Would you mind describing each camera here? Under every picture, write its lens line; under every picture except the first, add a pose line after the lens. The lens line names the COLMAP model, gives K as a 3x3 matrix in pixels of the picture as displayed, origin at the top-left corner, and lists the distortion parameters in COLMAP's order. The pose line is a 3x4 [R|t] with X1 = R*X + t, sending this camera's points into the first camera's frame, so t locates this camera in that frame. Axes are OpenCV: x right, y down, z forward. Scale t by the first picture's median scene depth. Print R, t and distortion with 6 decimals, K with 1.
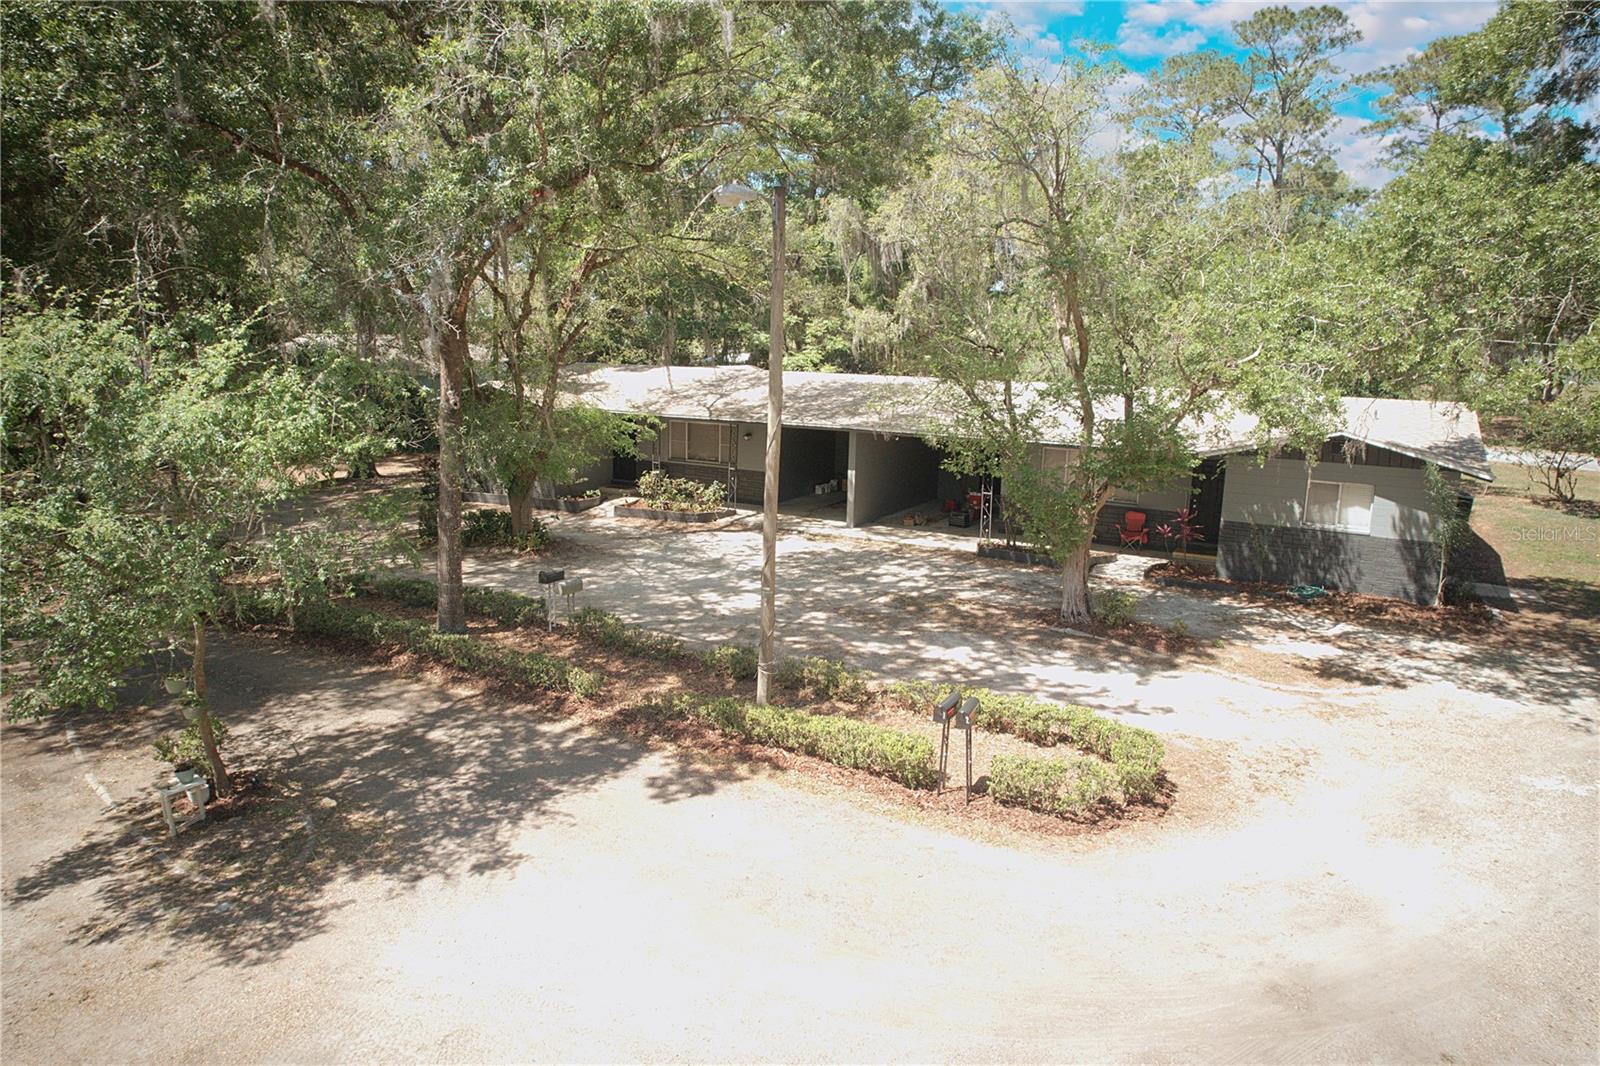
lens RADIAL K [[1014.1, 0, 802.2], [0, 1014.1, 534.2], [0, 0, 1]] dist [-0.043965, 0.017660]
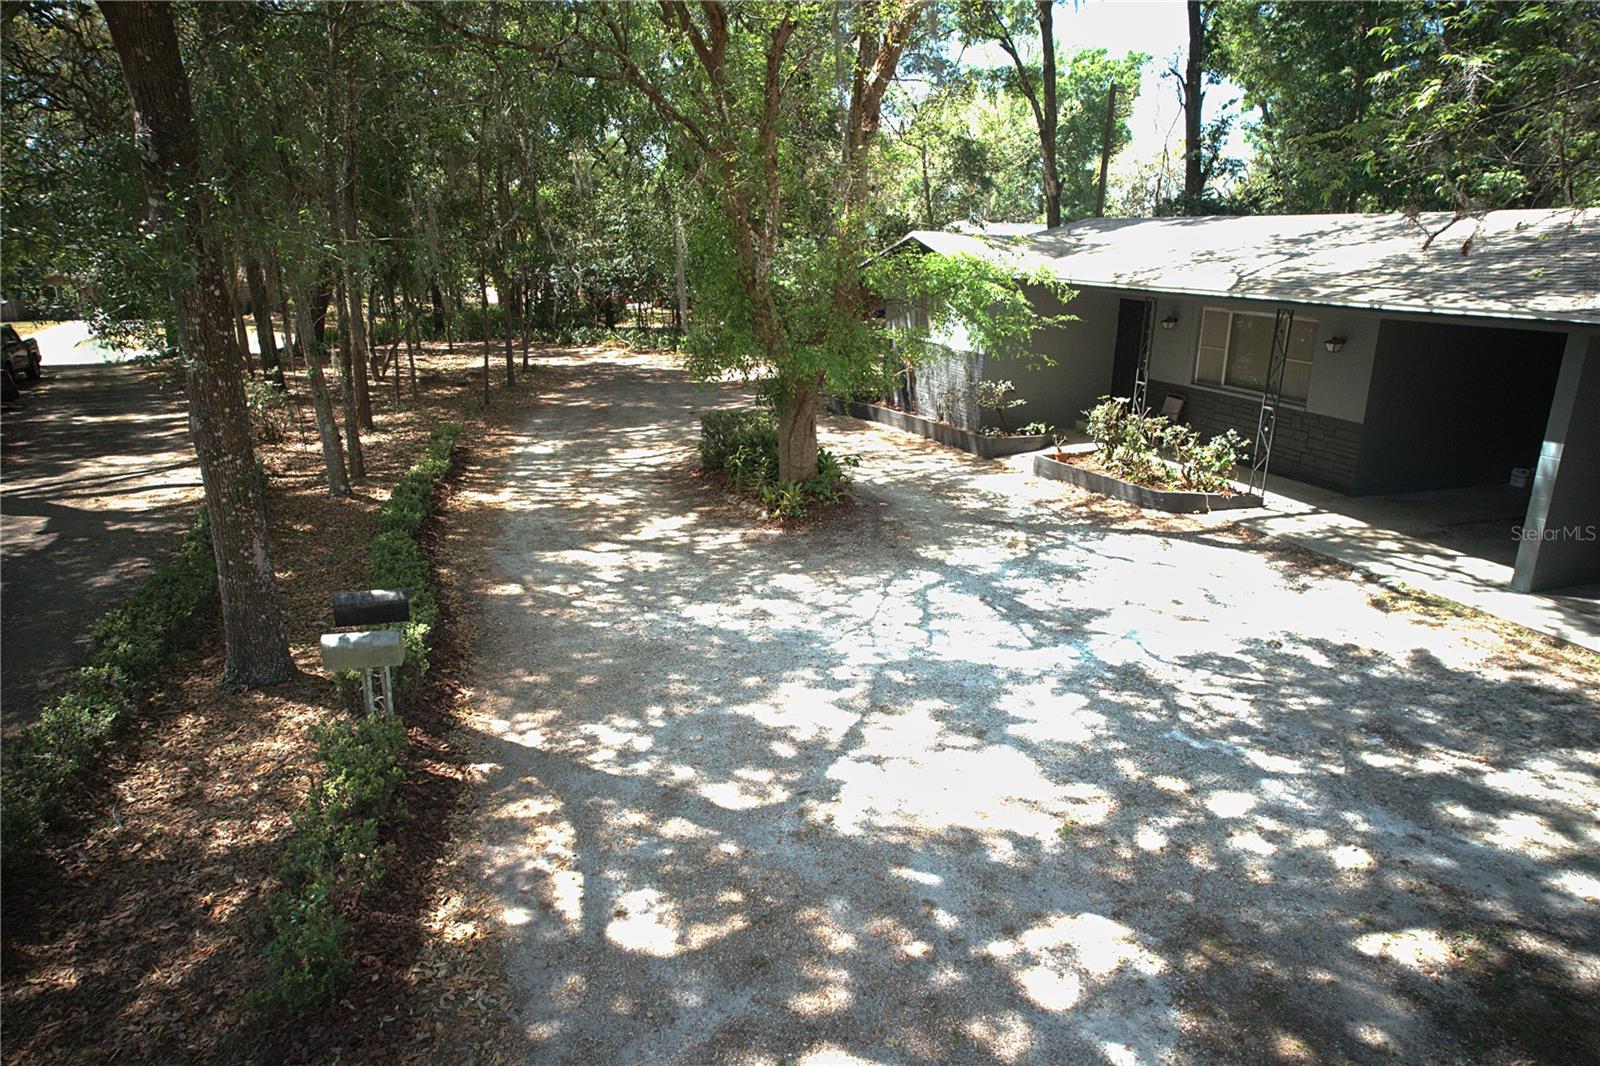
lens RADIAL K [[1014.1, 0, 805.3], [0, 1014.1, 540.4], [0, 0, 1]] dist [-0.043965, 0.017660]
pose [[0.749215, 0.183058, -0.636527, 0.077779], [-0.131040, 0.983018, 0.128466, -0.036952], [0.649235, -0.012838, 0.760480, 0.525350]]
